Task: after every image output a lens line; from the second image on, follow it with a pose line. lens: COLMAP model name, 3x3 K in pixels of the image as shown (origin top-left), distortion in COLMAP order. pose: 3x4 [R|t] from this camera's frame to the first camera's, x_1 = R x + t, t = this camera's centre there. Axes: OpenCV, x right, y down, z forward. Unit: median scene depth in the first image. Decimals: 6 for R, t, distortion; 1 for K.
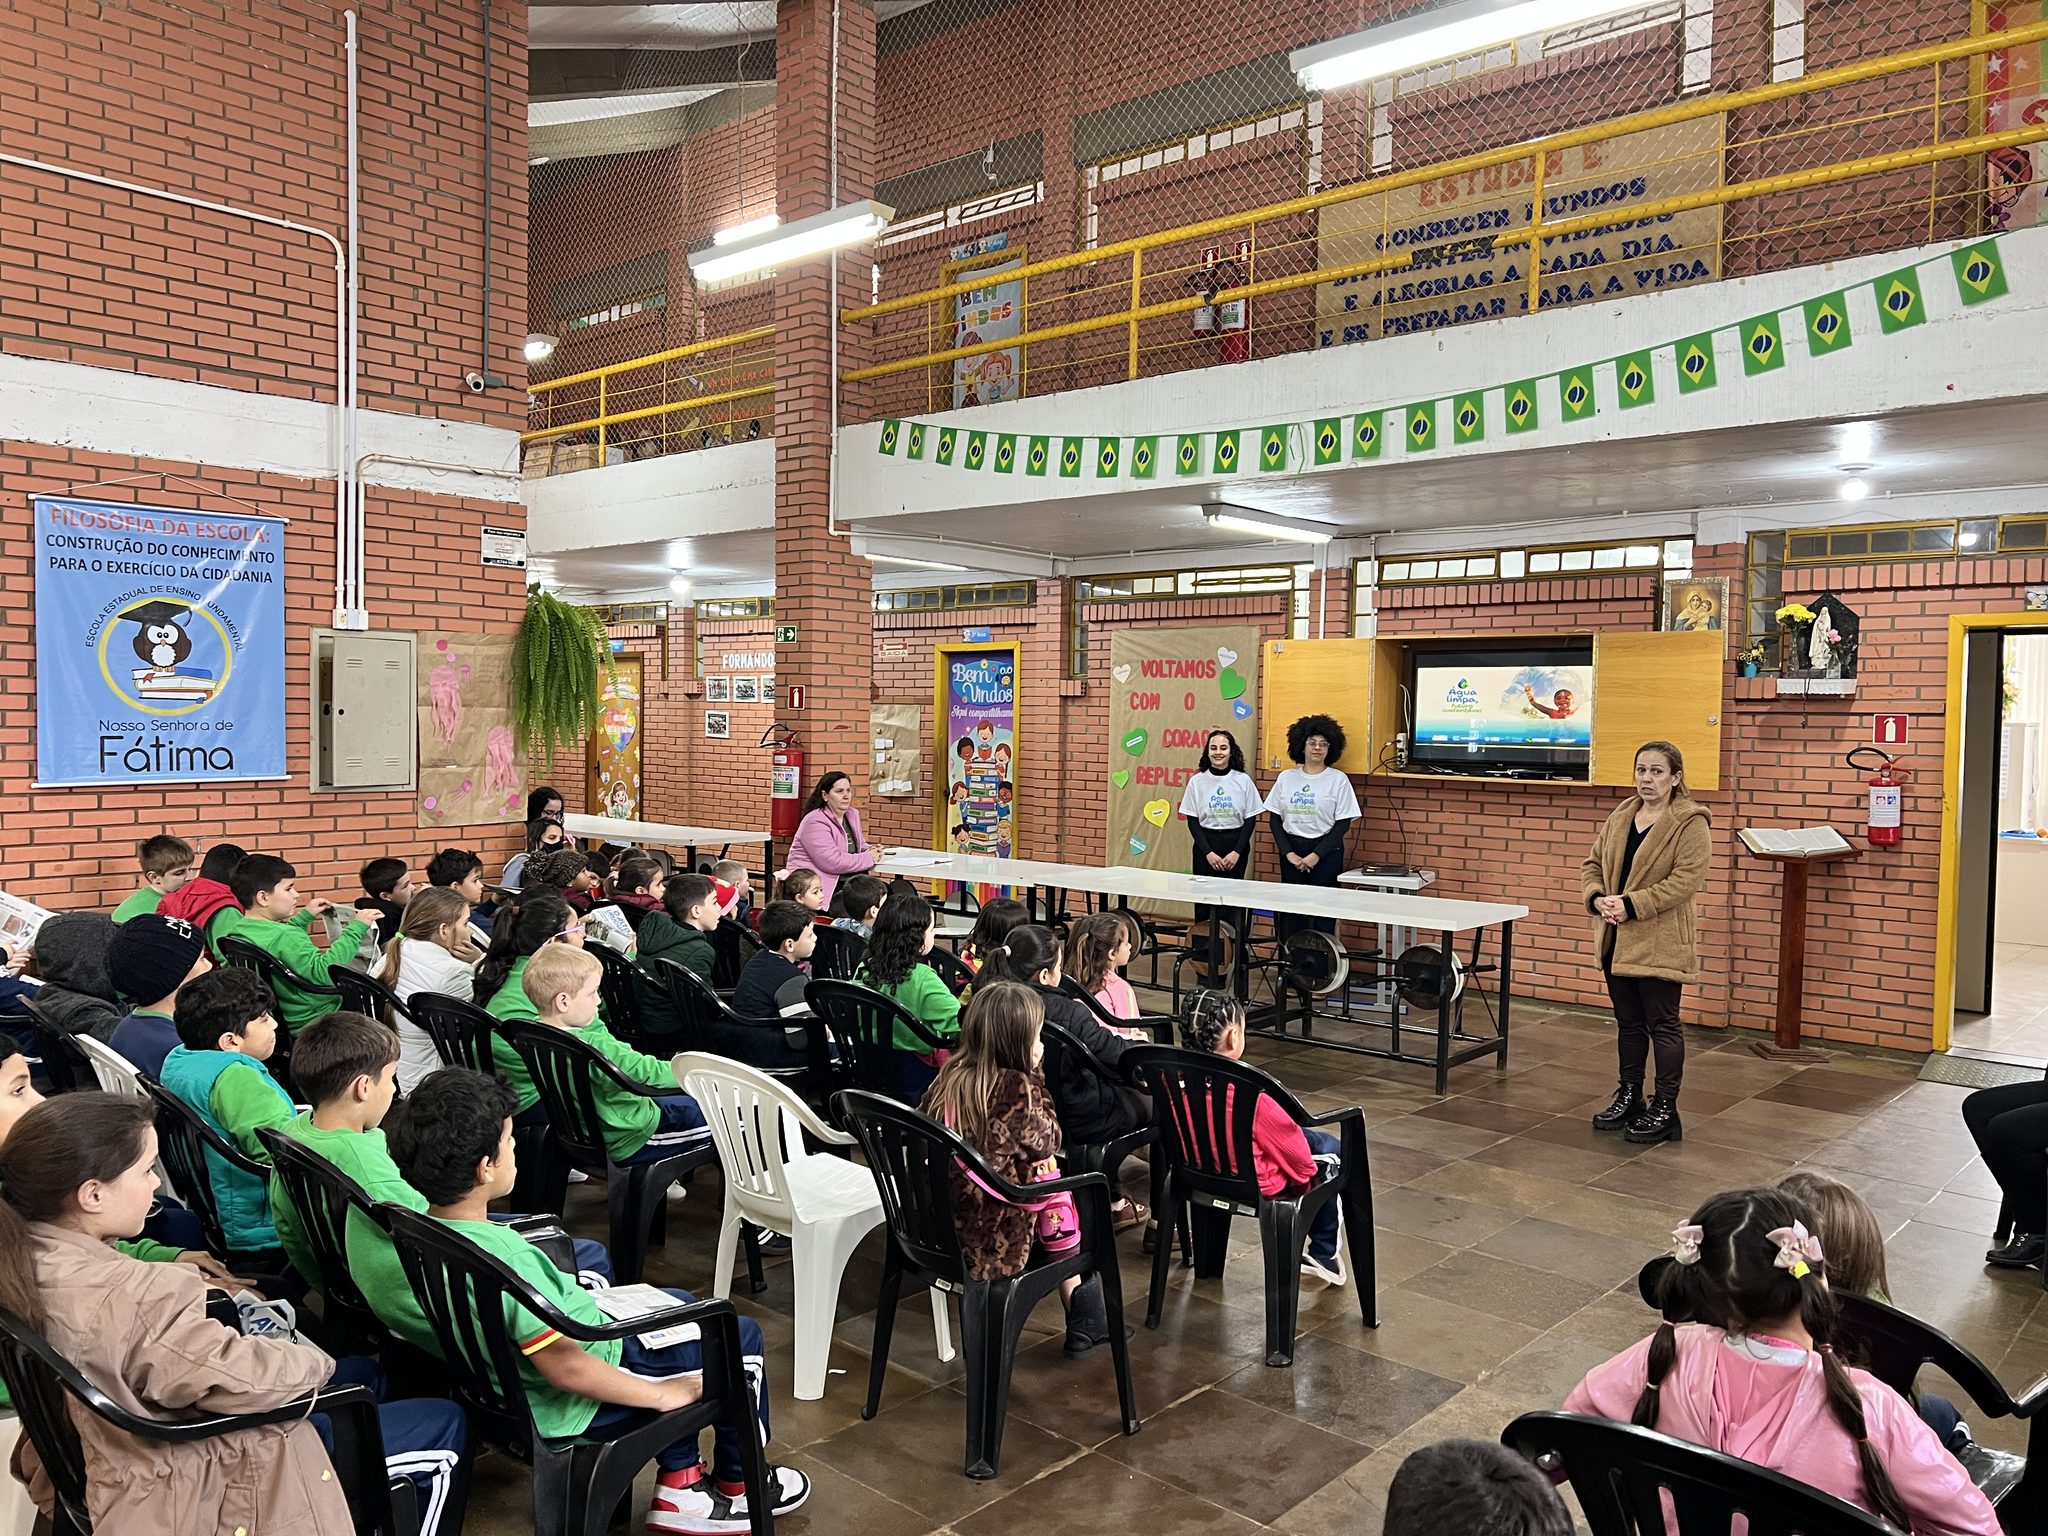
lens RADIAL K [[1530.2, 0, 1007.4], [0, 1530.2, 788.2], [0, 0, 1]] dist [0.067116, -0.069755]
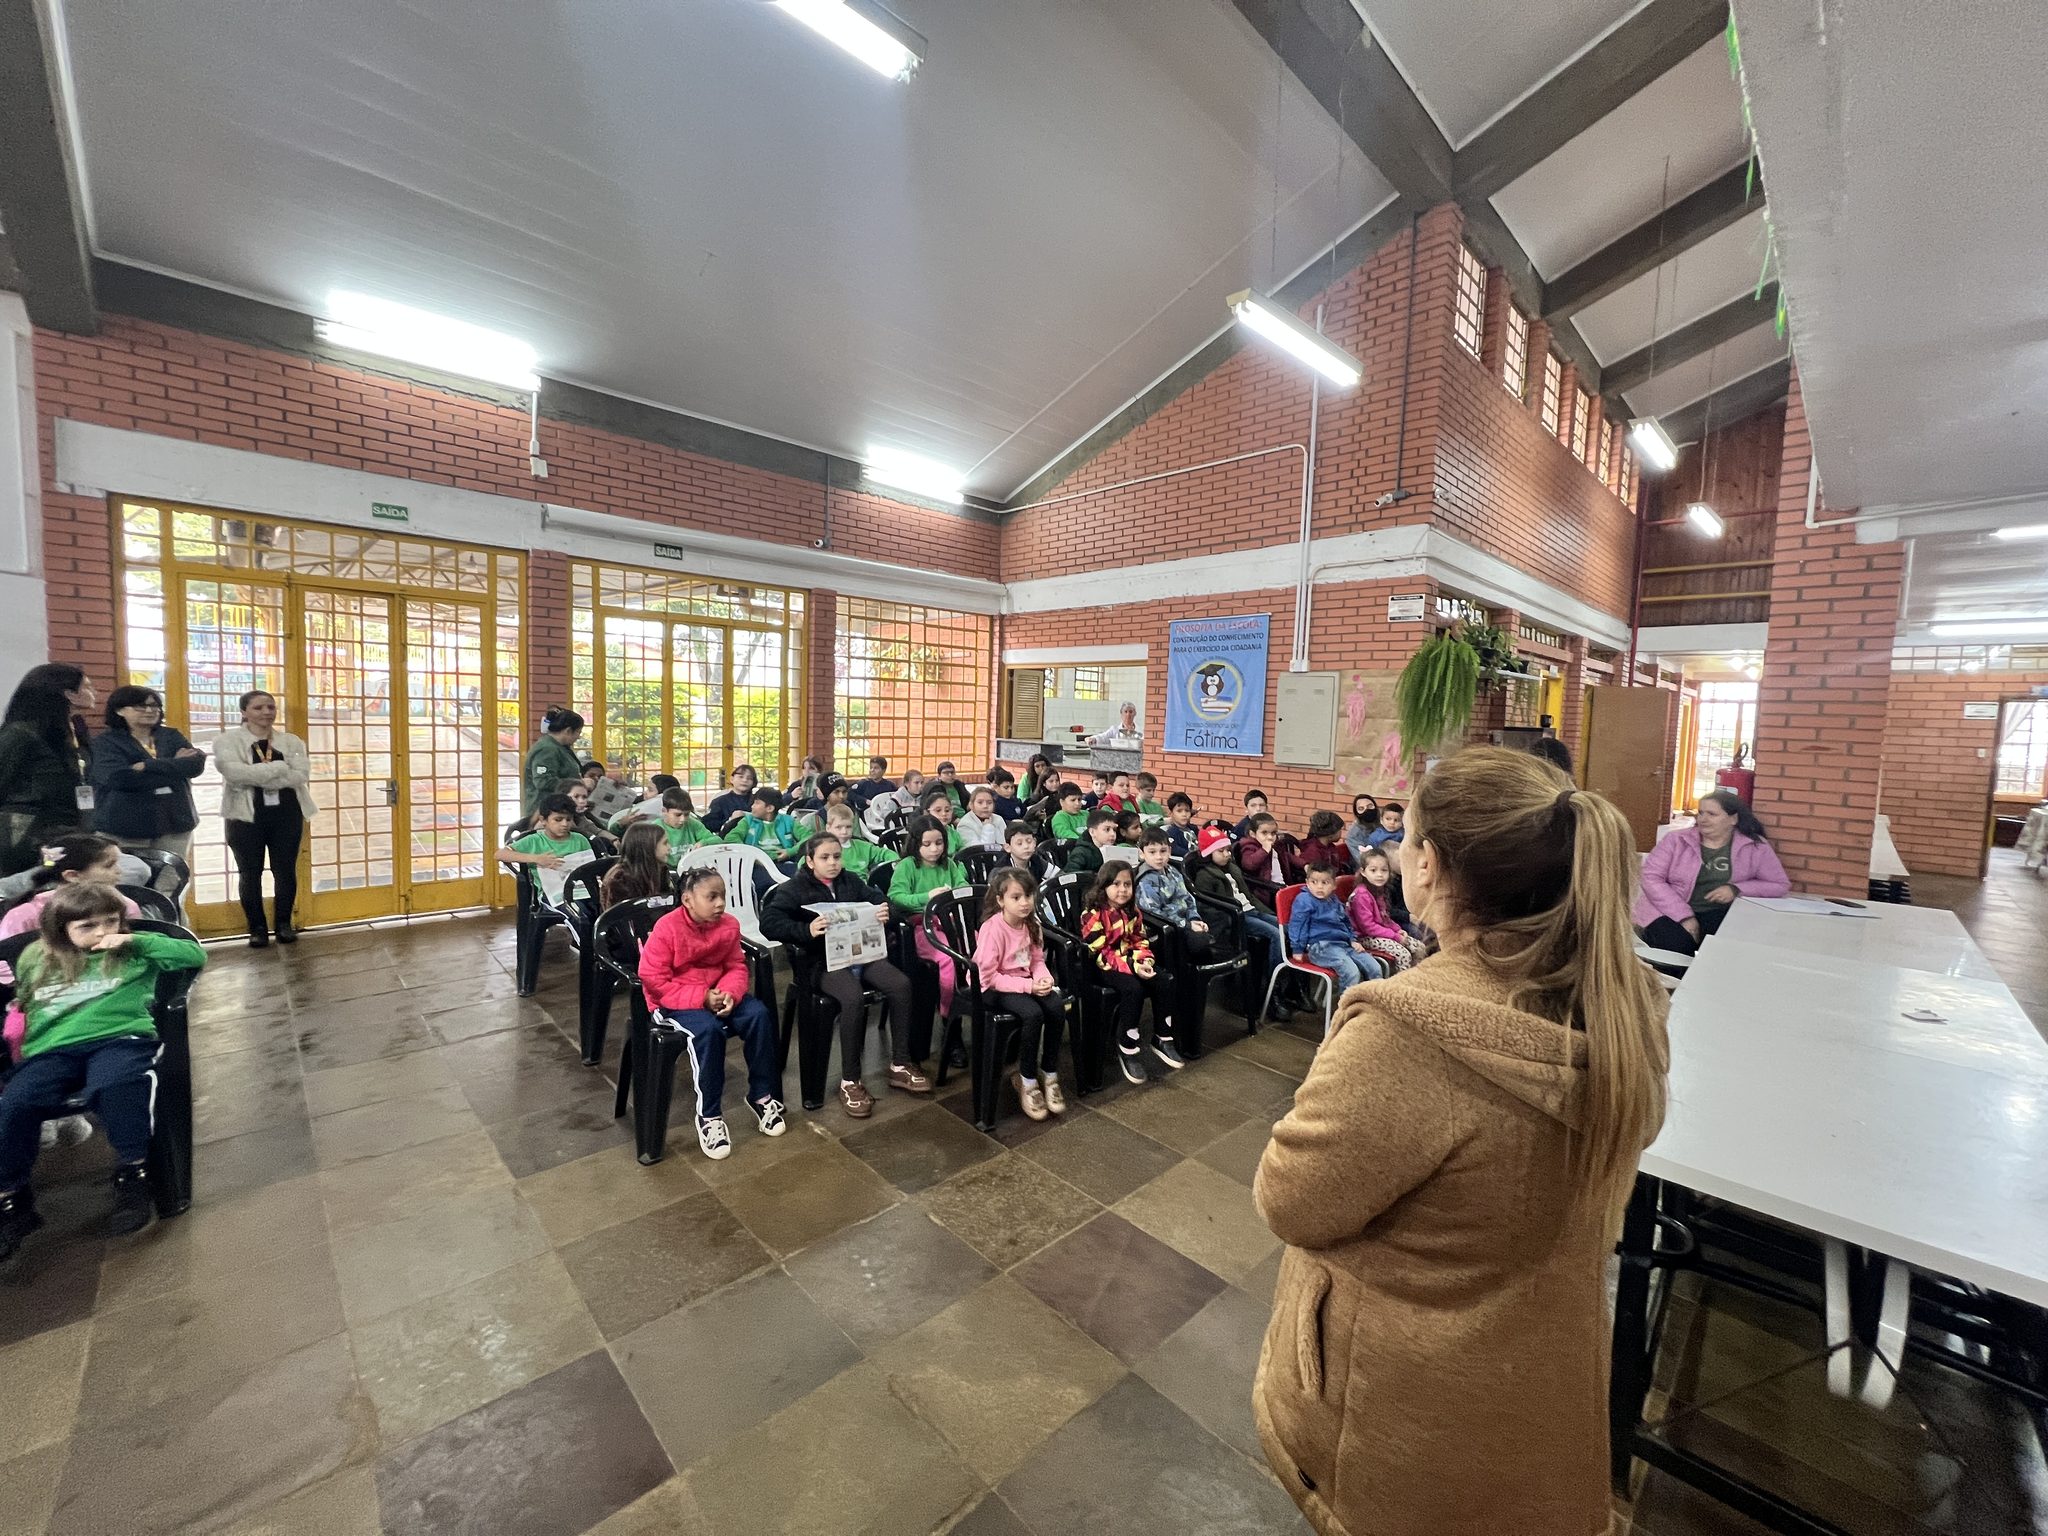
lens RADIAL K [[812.7, 0, 1017.7], [0, 812.7, 763.8], [0, 0, 1]] dist [0.001170, 0.000077]
pose [[-0.064713, 0.046290, -0.996830, 0.431145], [-0.086780, 0.994878, 0.051833, -0.018326], [0.994123, 0.089859, -0.060365, 0.655330]]
